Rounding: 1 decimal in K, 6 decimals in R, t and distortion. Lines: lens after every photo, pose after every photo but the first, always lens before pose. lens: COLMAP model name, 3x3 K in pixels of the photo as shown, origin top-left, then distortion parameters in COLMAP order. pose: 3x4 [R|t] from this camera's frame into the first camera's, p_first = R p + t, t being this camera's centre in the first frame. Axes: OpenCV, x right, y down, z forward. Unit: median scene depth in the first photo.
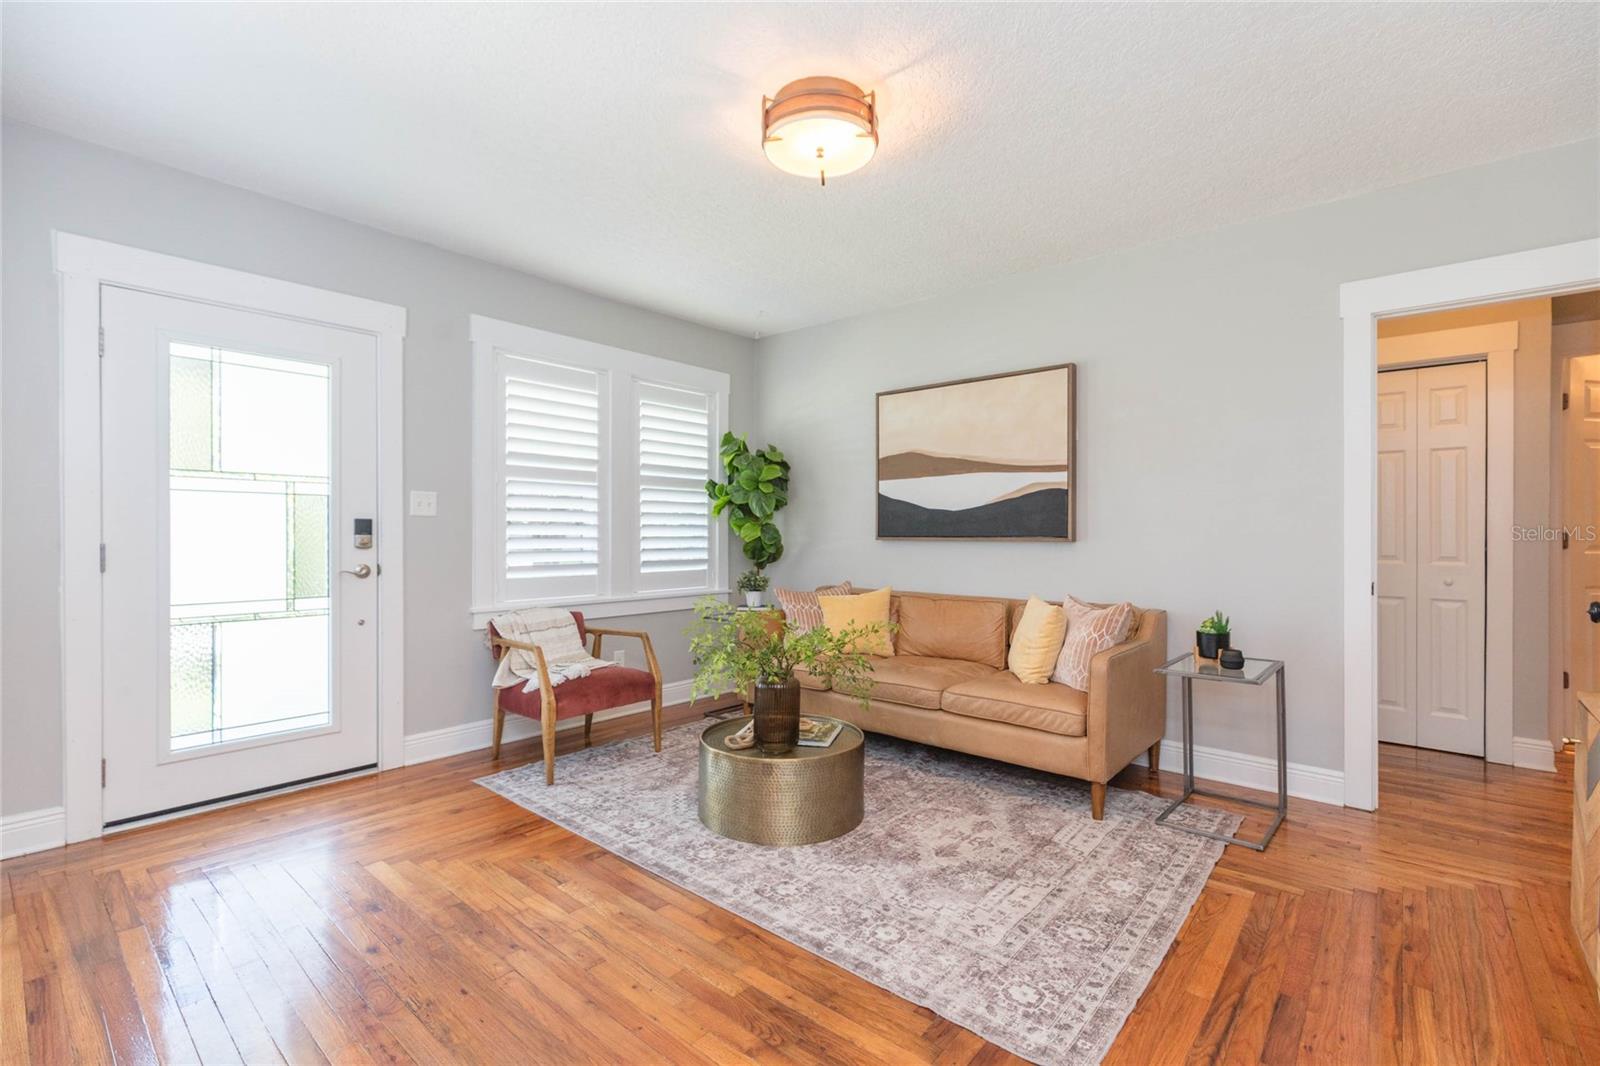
lens RADIAL K [[710.4, 0, 813.9], [0, 710.4, 544.2], [0, 0, 1]] dist [0.007810, 0.000331]
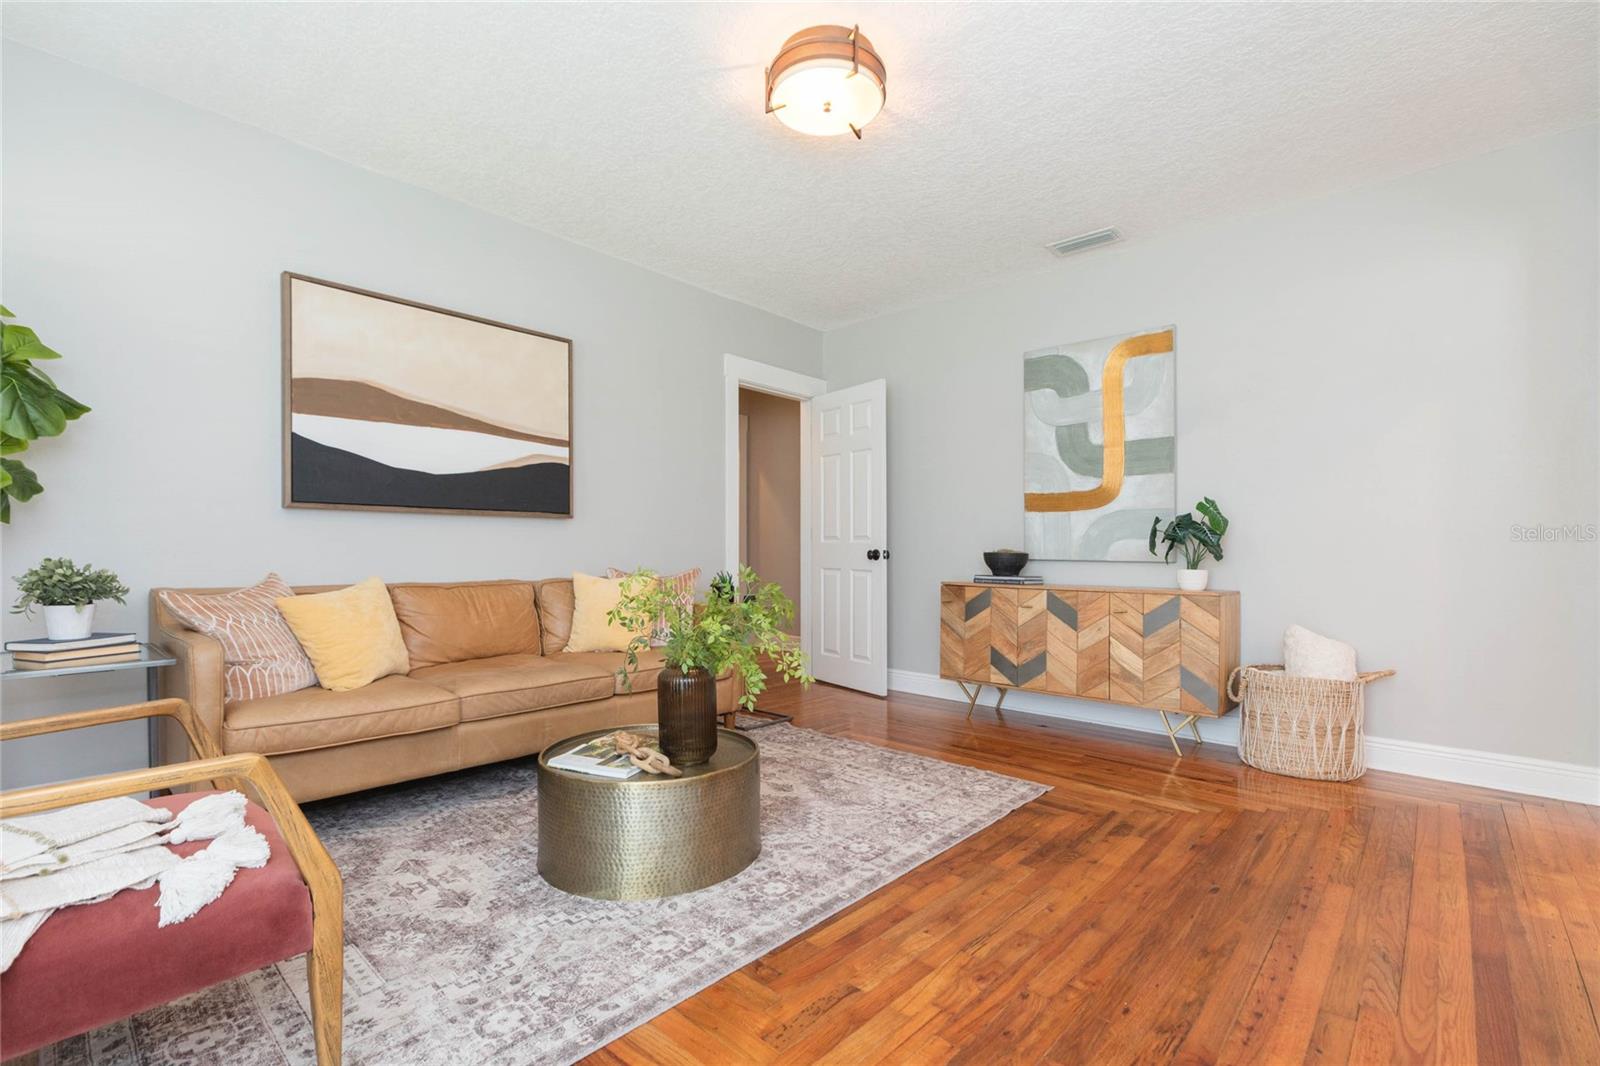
lens RADIAL K [[710.4, 0, 813.9], [0, 710.4, 544.2], [0, 0, 1]] dist [0.007810, 0.000331]
pose [[0.044847, 0.001581, 0.998993, -0.948060], [0.012311, 0.999922, -0.002135, 0.061646], [-0.998918, 0.012395, 0.044824, 0.938374]]
